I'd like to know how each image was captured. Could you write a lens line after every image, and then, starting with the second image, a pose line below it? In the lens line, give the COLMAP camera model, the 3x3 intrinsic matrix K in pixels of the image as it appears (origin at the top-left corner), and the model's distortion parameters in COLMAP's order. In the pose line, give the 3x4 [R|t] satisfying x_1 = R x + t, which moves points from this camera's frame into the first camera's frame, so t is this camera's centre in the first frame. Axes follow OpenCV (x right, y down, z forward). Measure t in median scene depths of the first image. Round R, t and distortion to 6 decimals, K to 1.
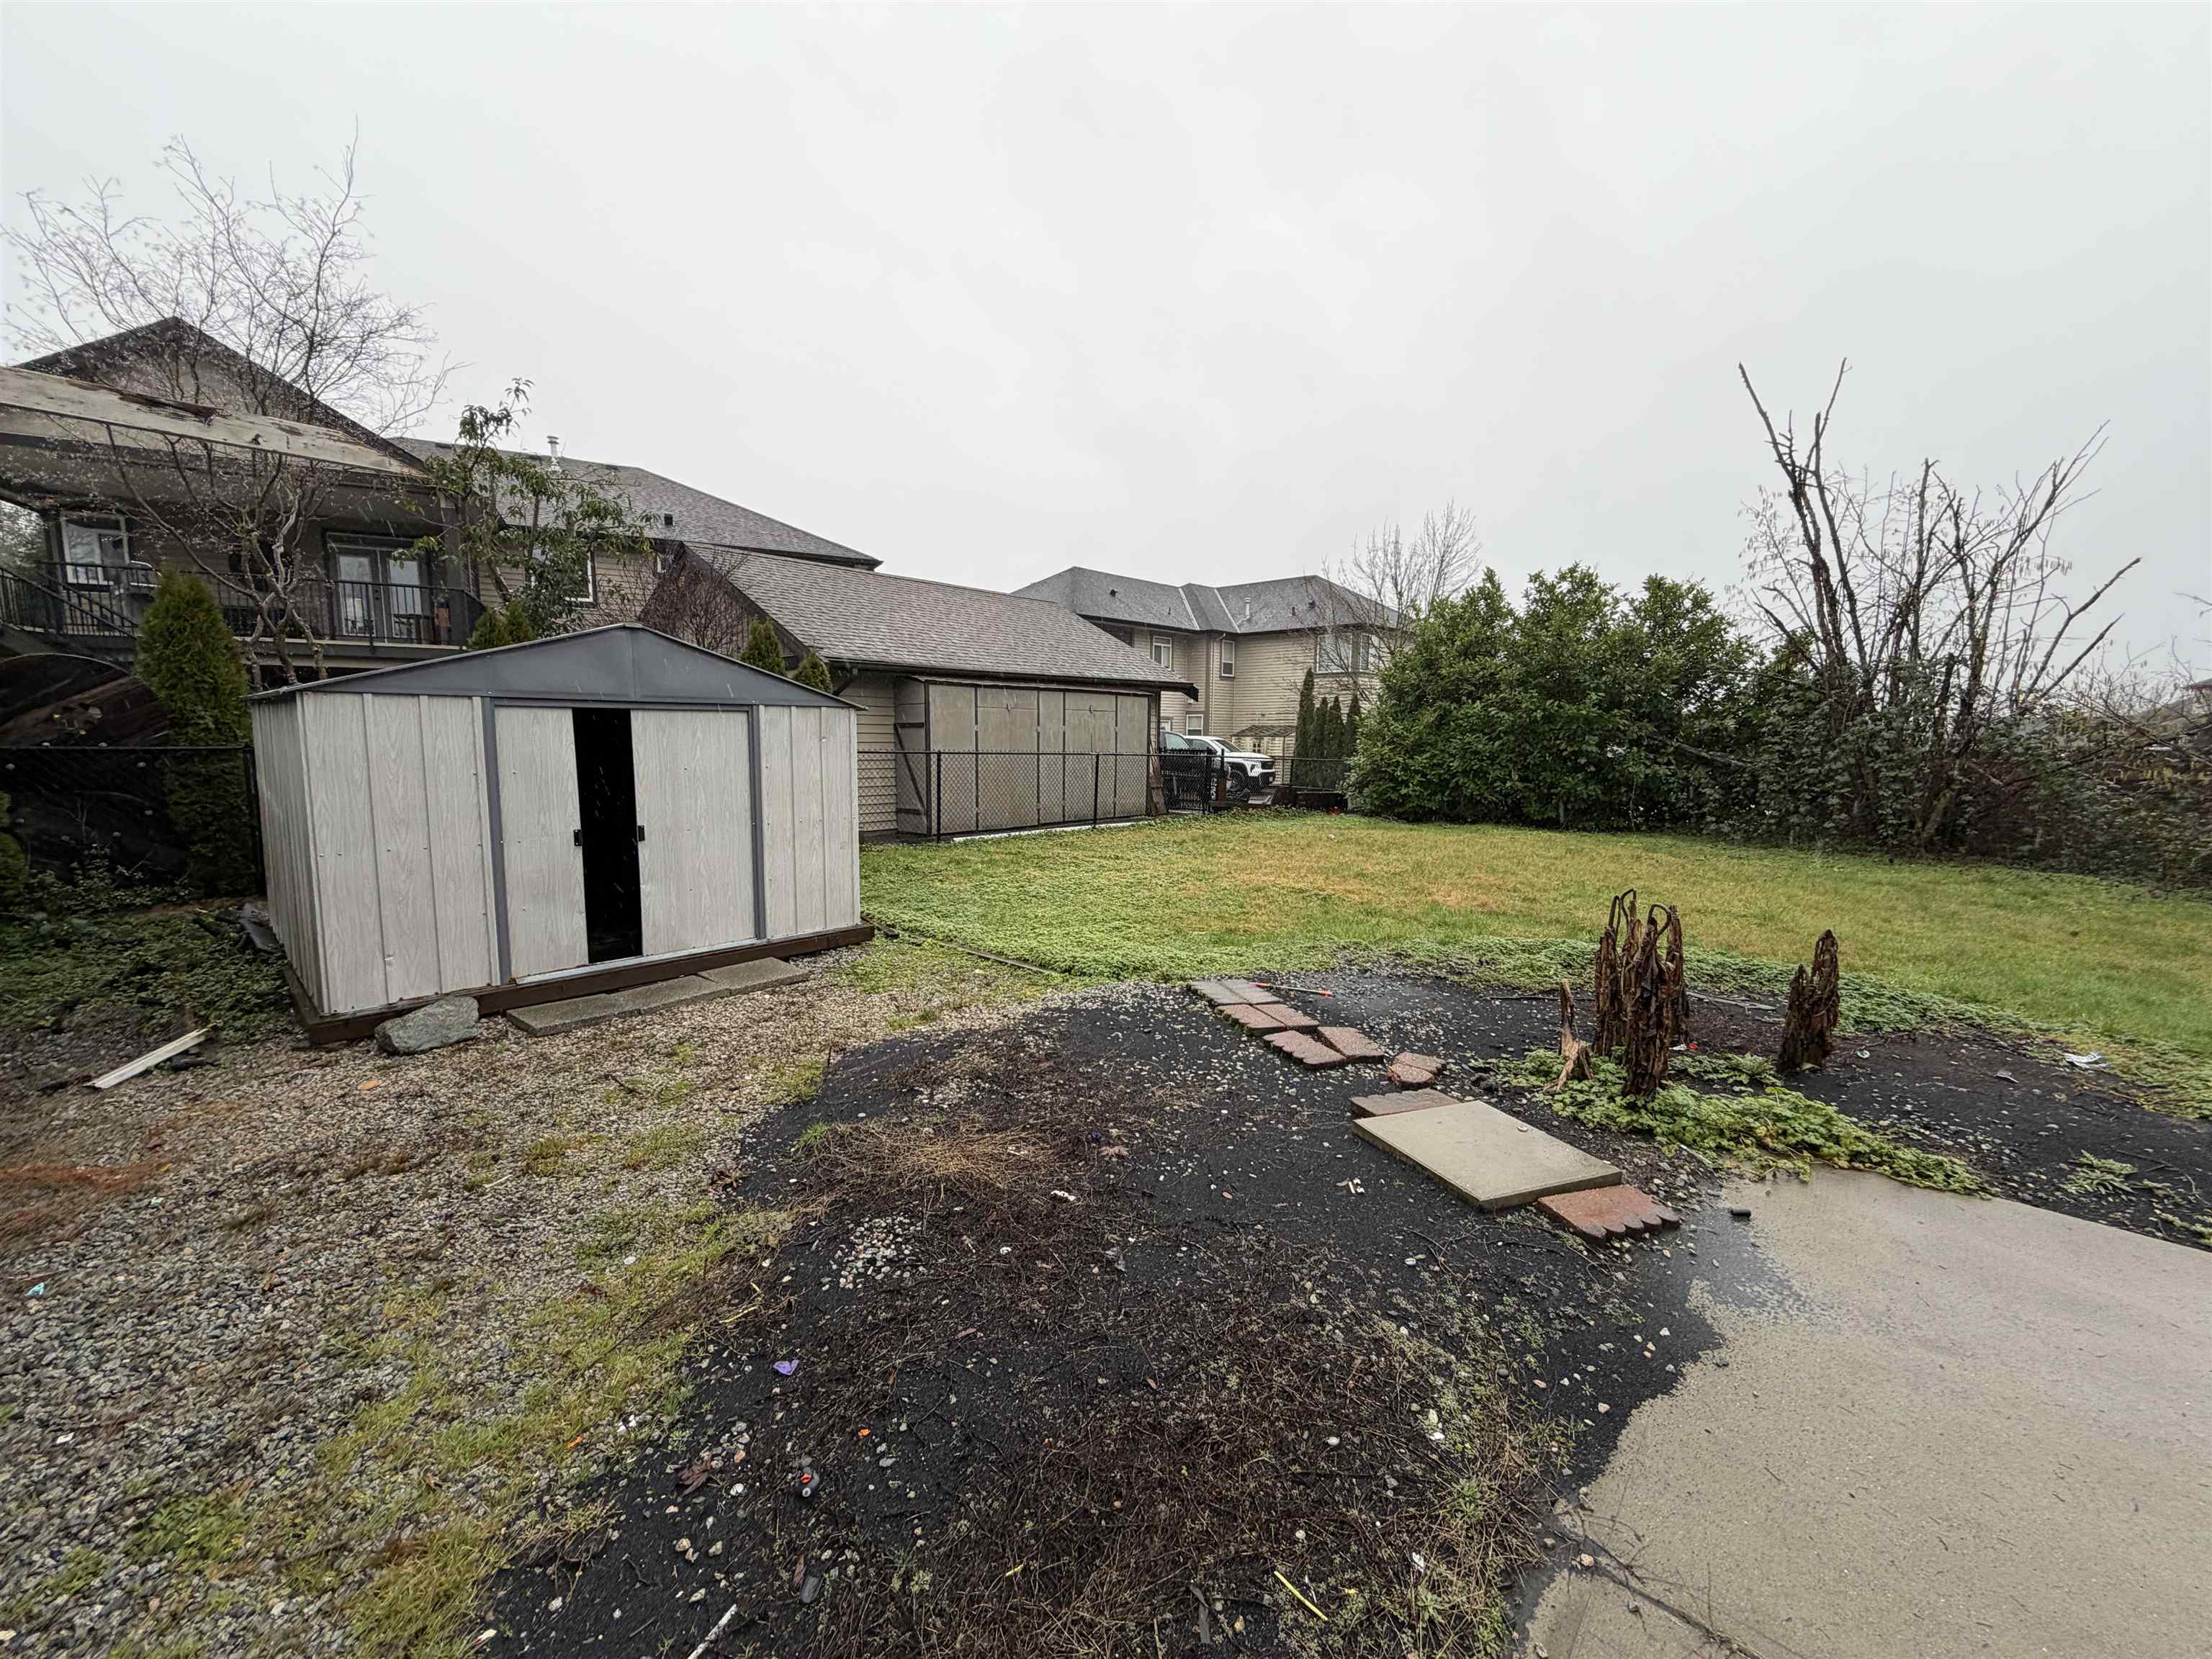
lens RADIAL K [[882.8, 0, 1098.8], [0, 882.8, 836.3], [0, 0, 1]] dist [0.003022, -0.000256]
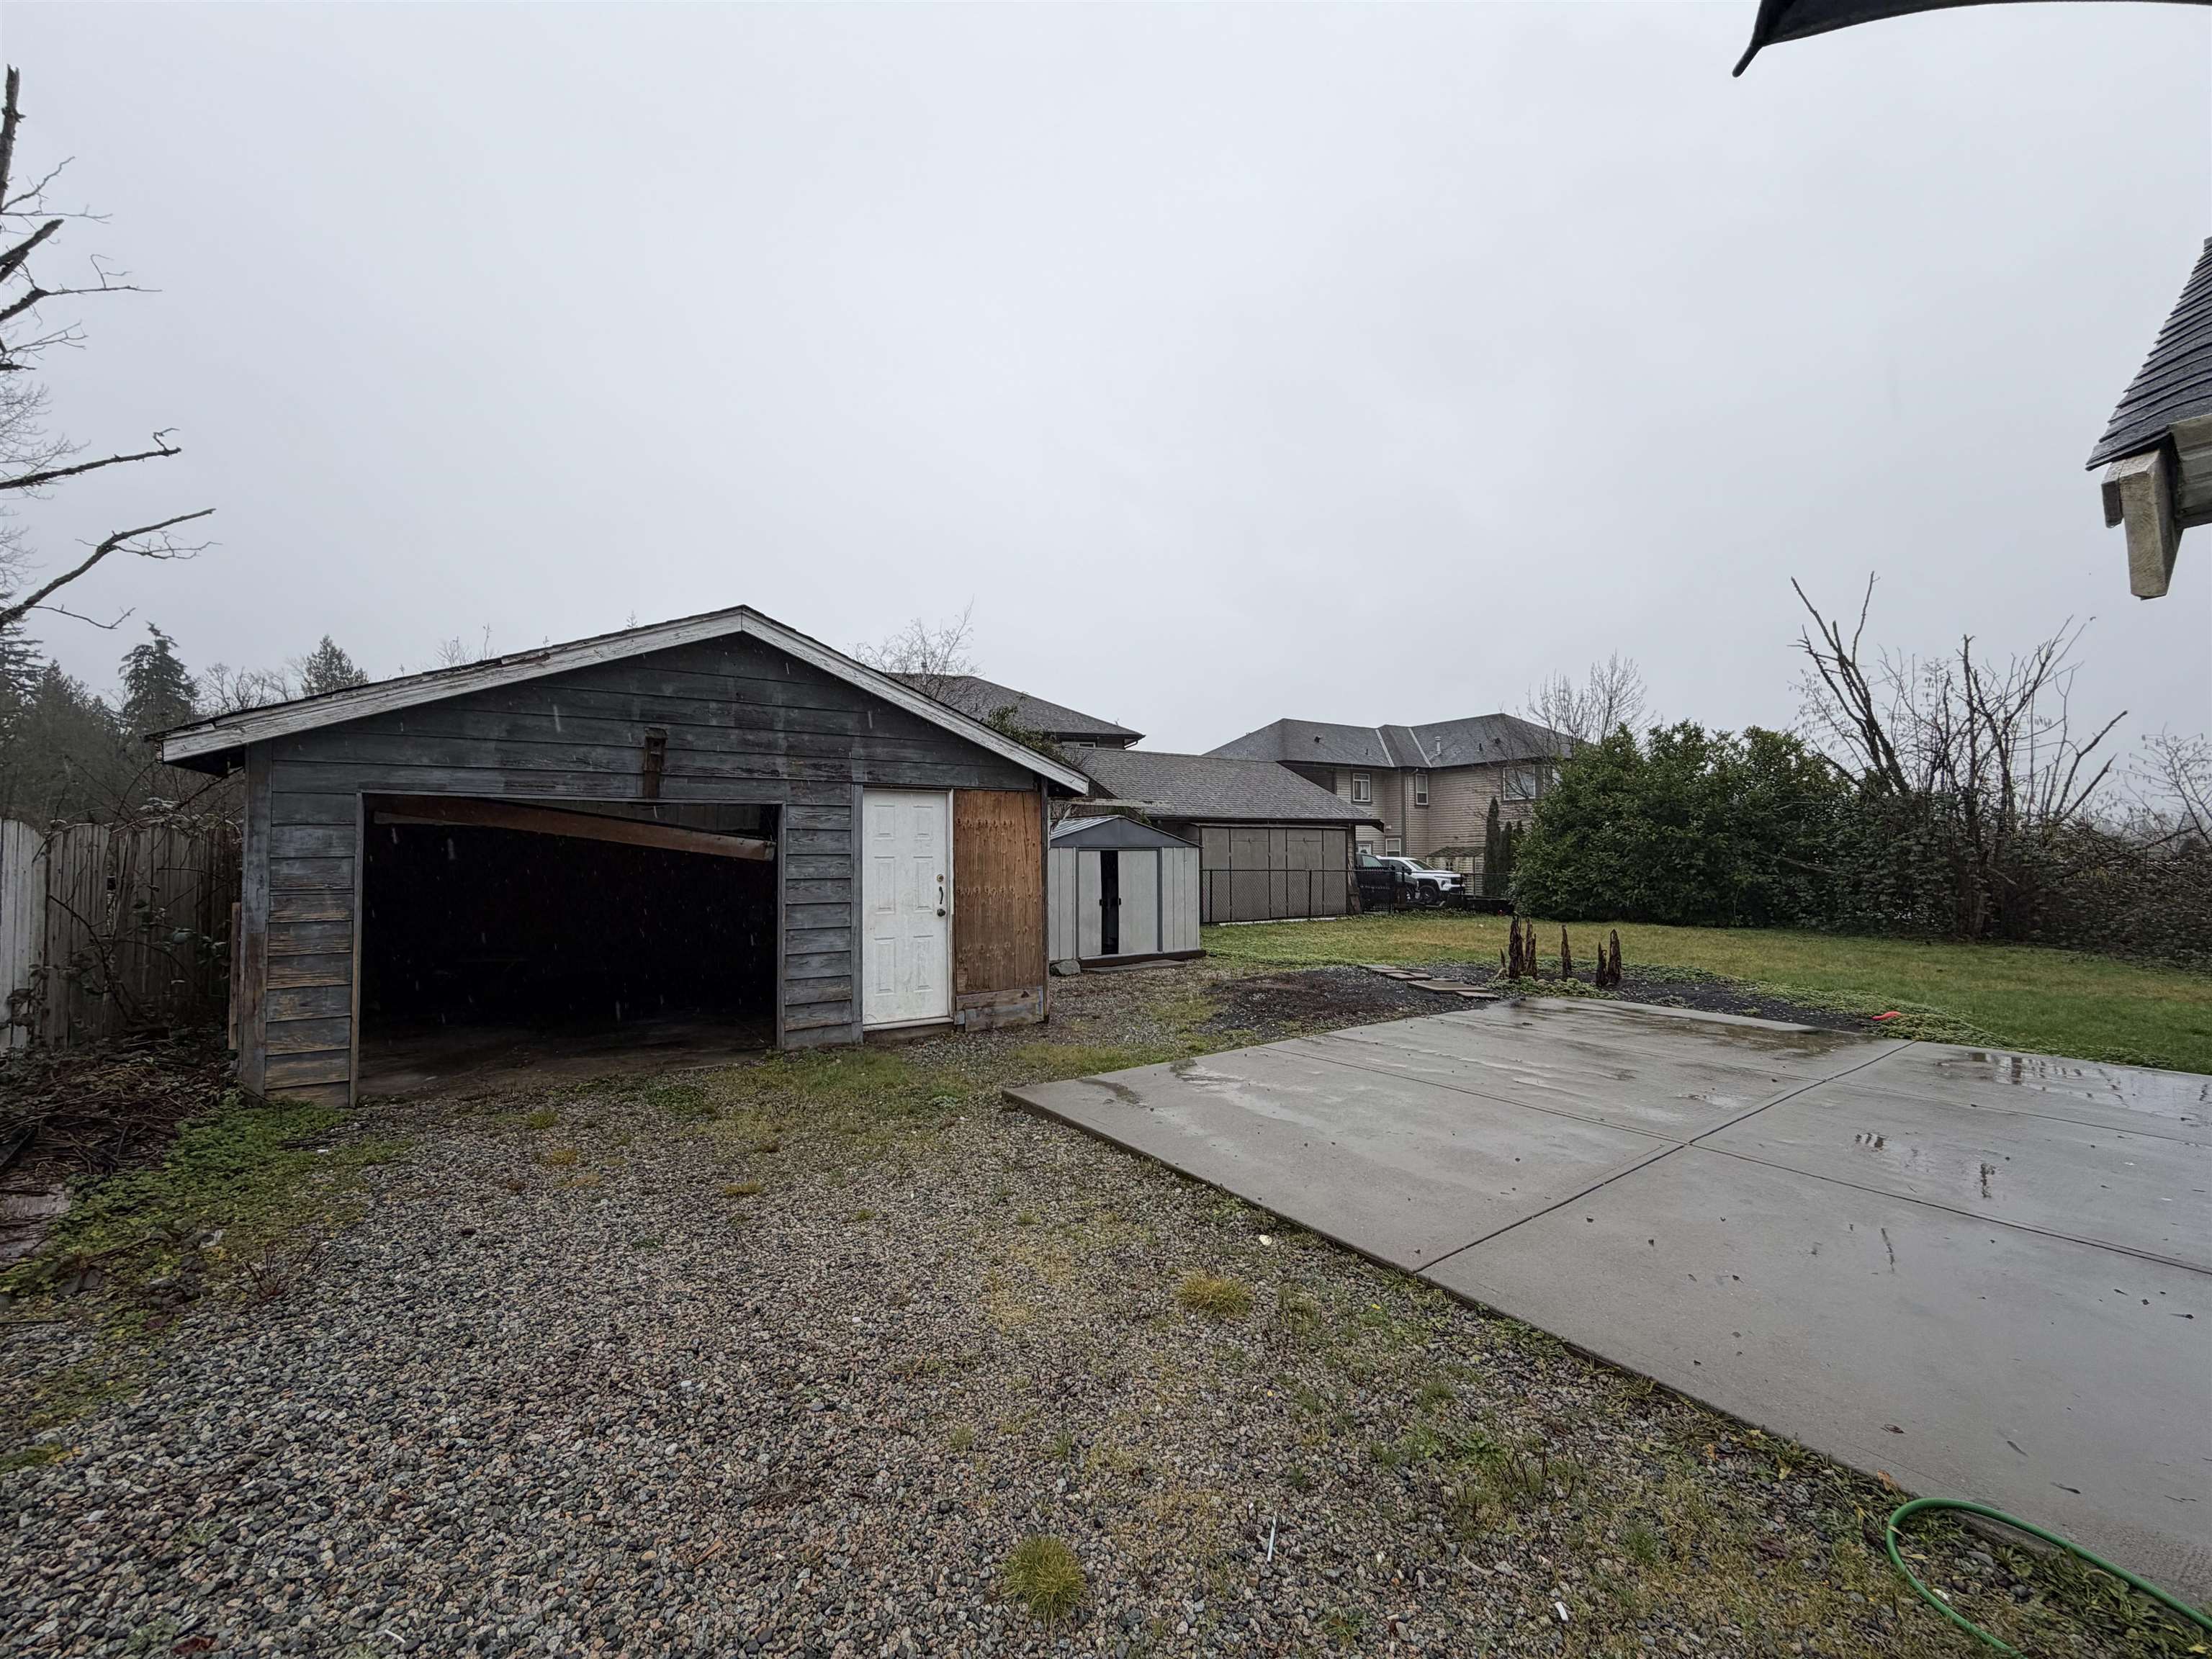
lens RADIAL K [[882.1, 0, 1103.1], [0, 882.1, 833.1], [0, 0, 1]] dist [-0.000371, 0.000054]
pose [[0.974779, -0.022127, -0.222075, -0.007972], [-0.009966, 0.989764, -0.142364, 0.044955], [0.222952, 0.140986, 0.964580, -0.392653]]
